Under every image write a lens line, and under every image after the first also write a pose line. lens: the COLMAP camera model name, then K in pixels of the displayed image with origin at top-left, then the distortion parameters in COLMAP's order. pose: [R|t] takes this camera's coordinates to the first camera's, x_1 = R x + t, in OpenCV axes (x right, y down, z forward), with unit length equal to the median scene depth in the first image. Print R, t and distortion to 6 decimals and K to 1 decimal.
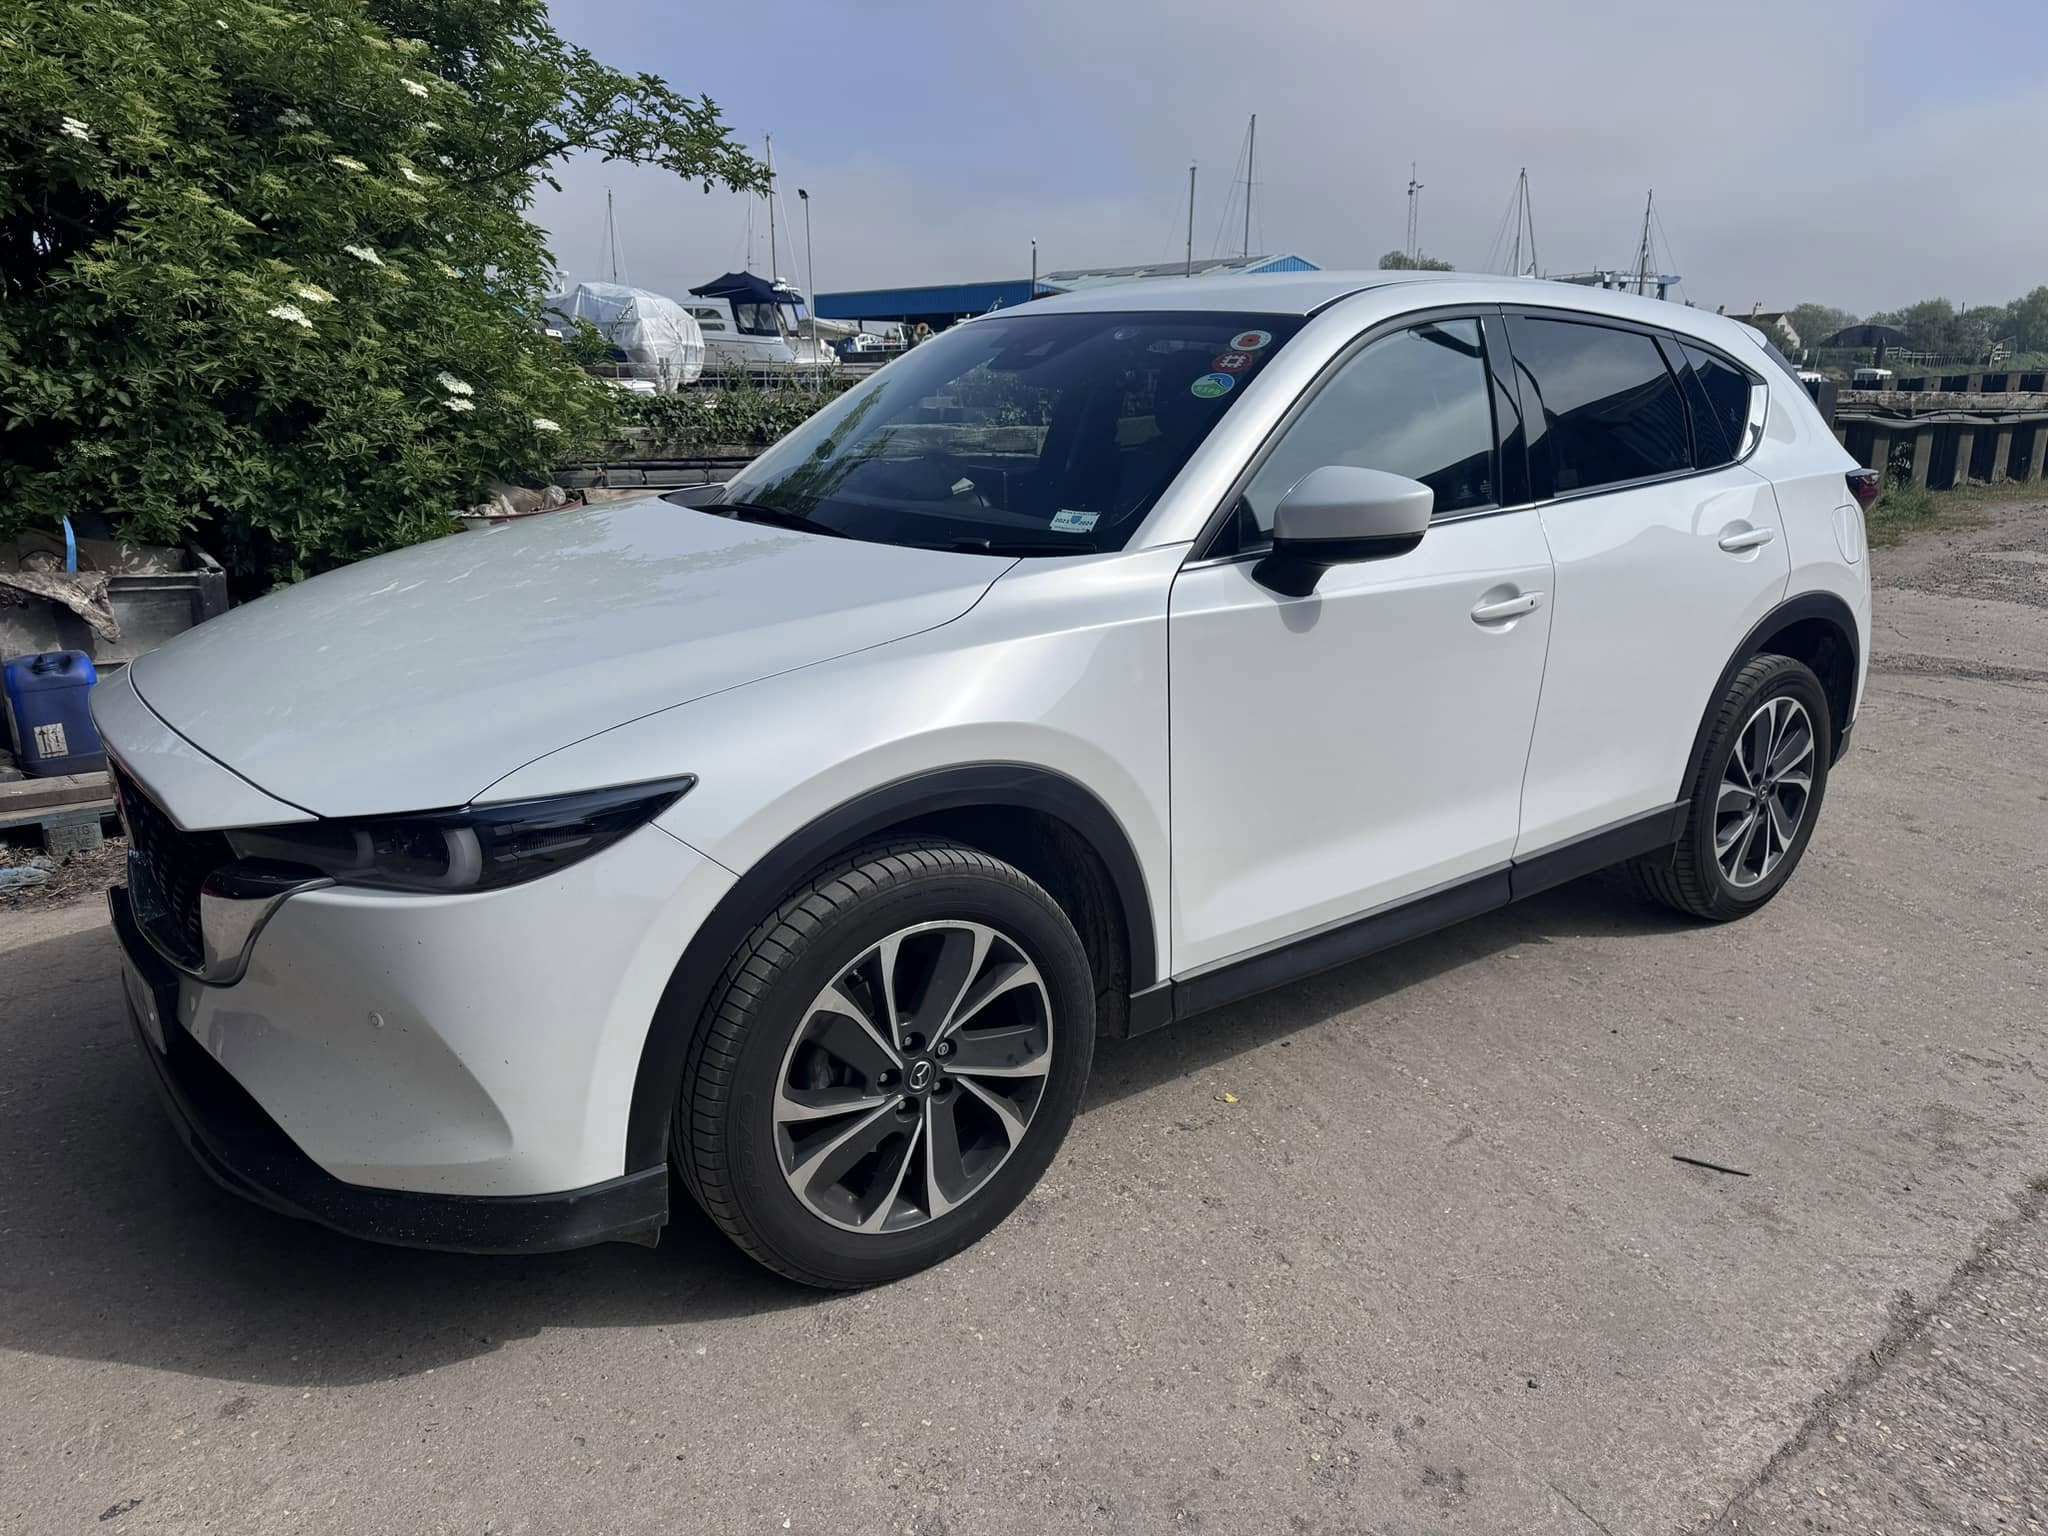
lens RADIAL K [[1509.0, 0, 1029.7], [0, 1509.0, 767.7], [0, 0, 1]] dist [0.043054, -0.003316]
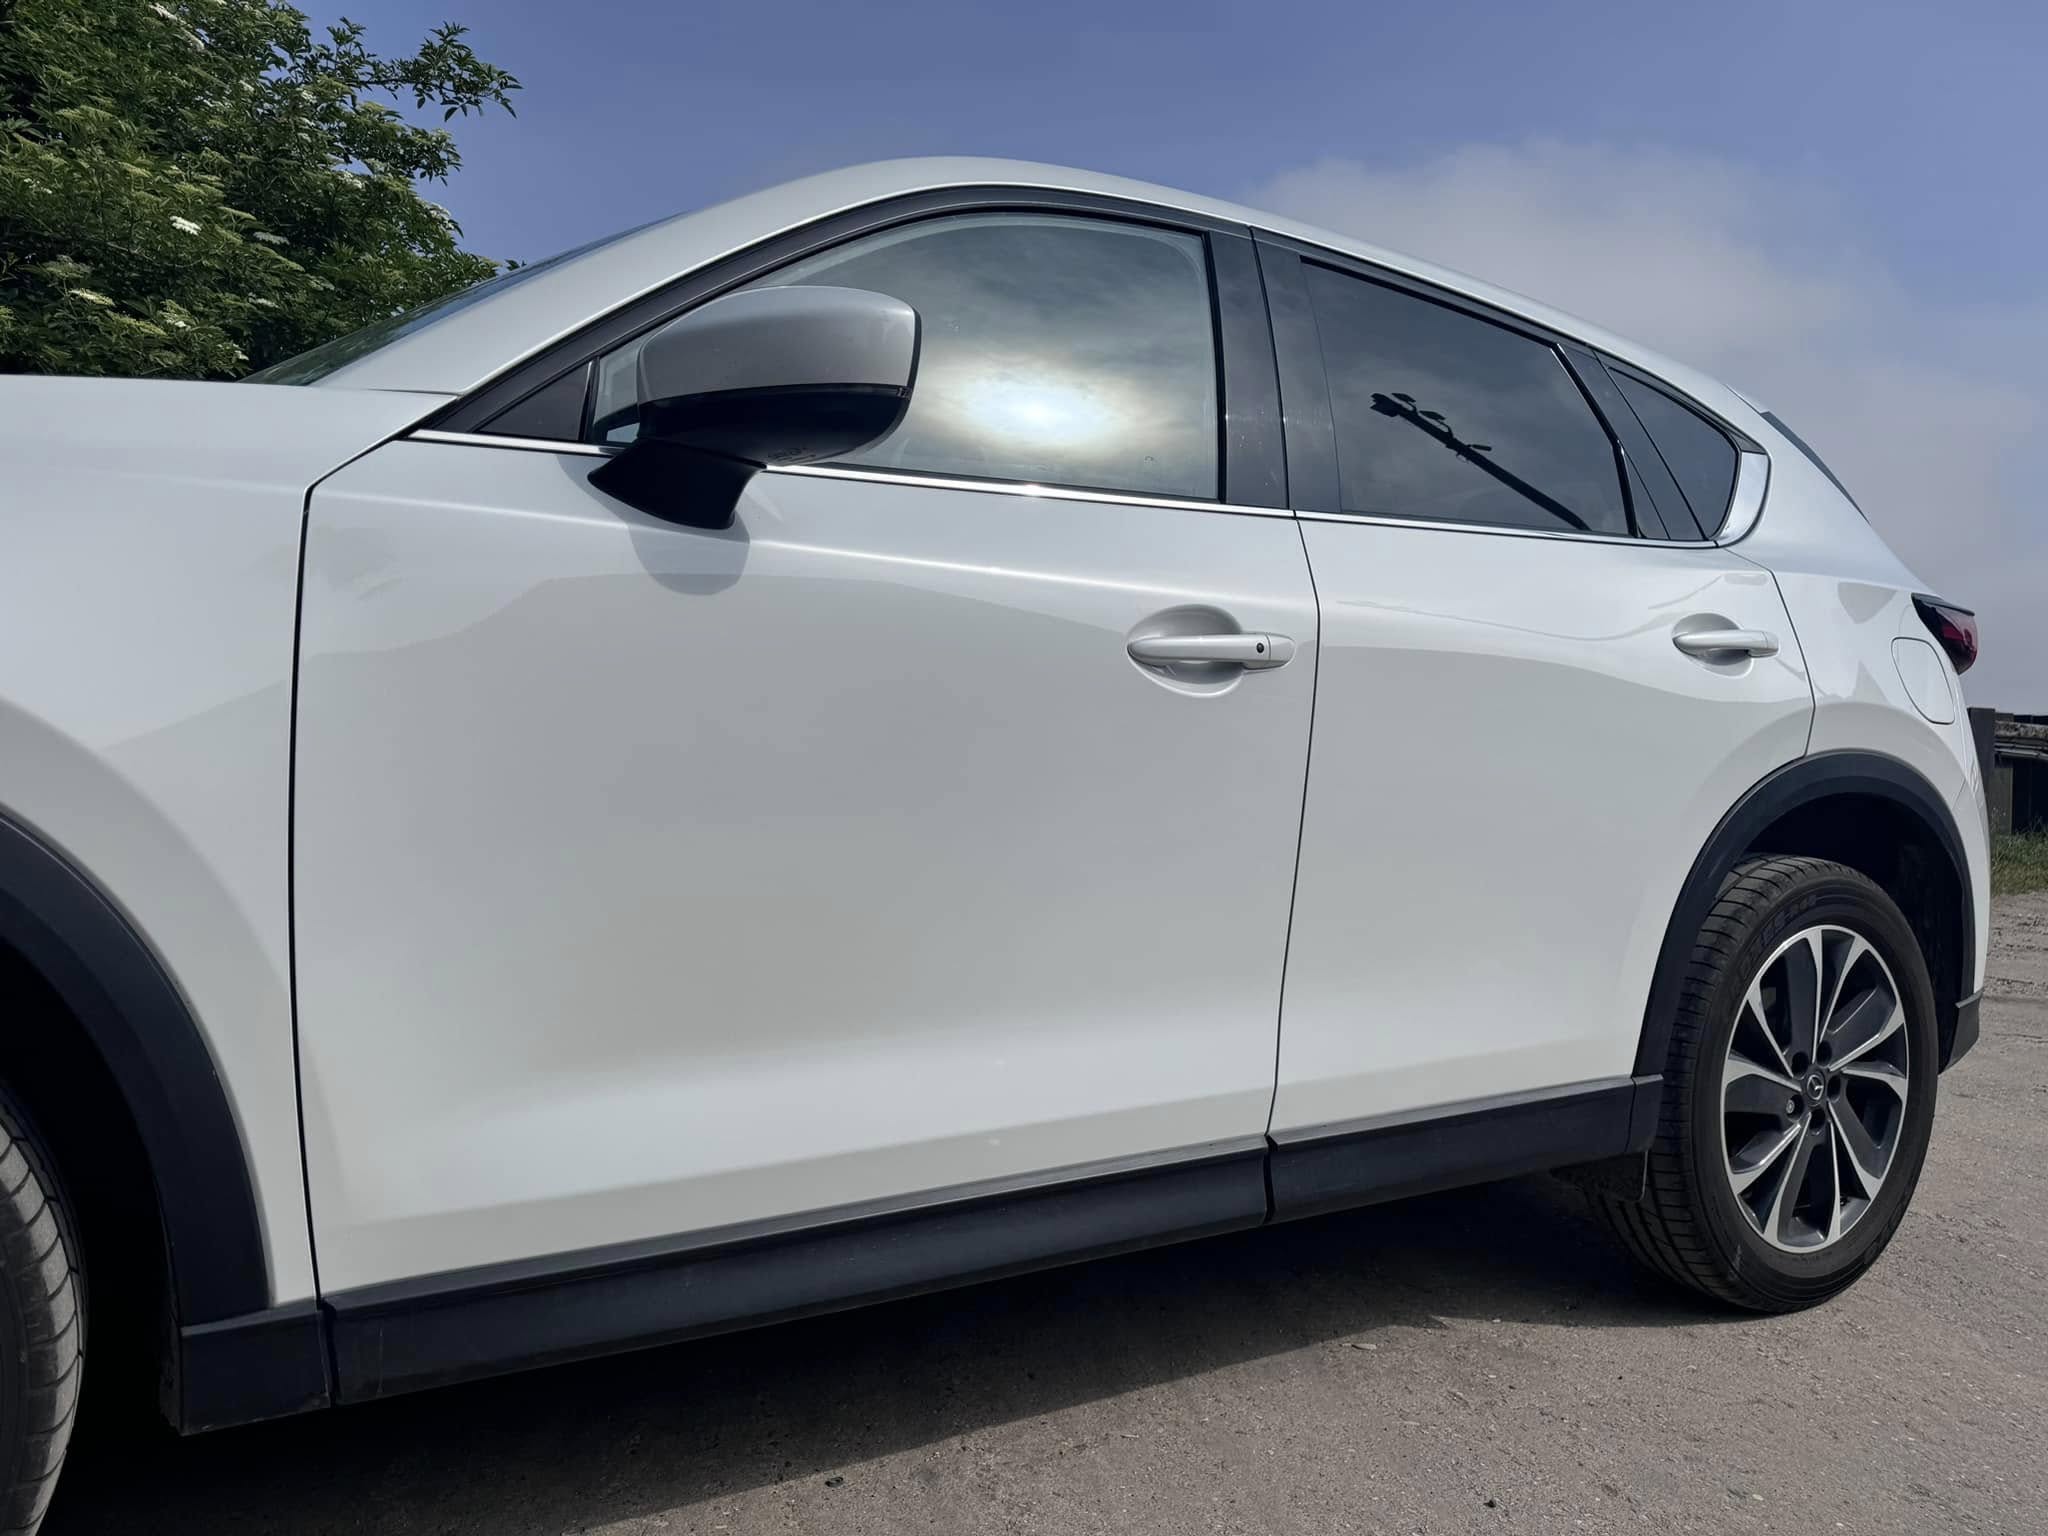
lens RADIAL K [[1509.0, 0, 1017.9], [0, 1509.0, 768.4], [0, 0, 1]] dist [0.043054, -0.003316]
pose [[0.993583, 0.023721, -0.110589, 0.239304], [-0.050471, 0.968000, -0.245824, 0.059369], [0.101219, 0.249828, 0.962985, 0.368607]]
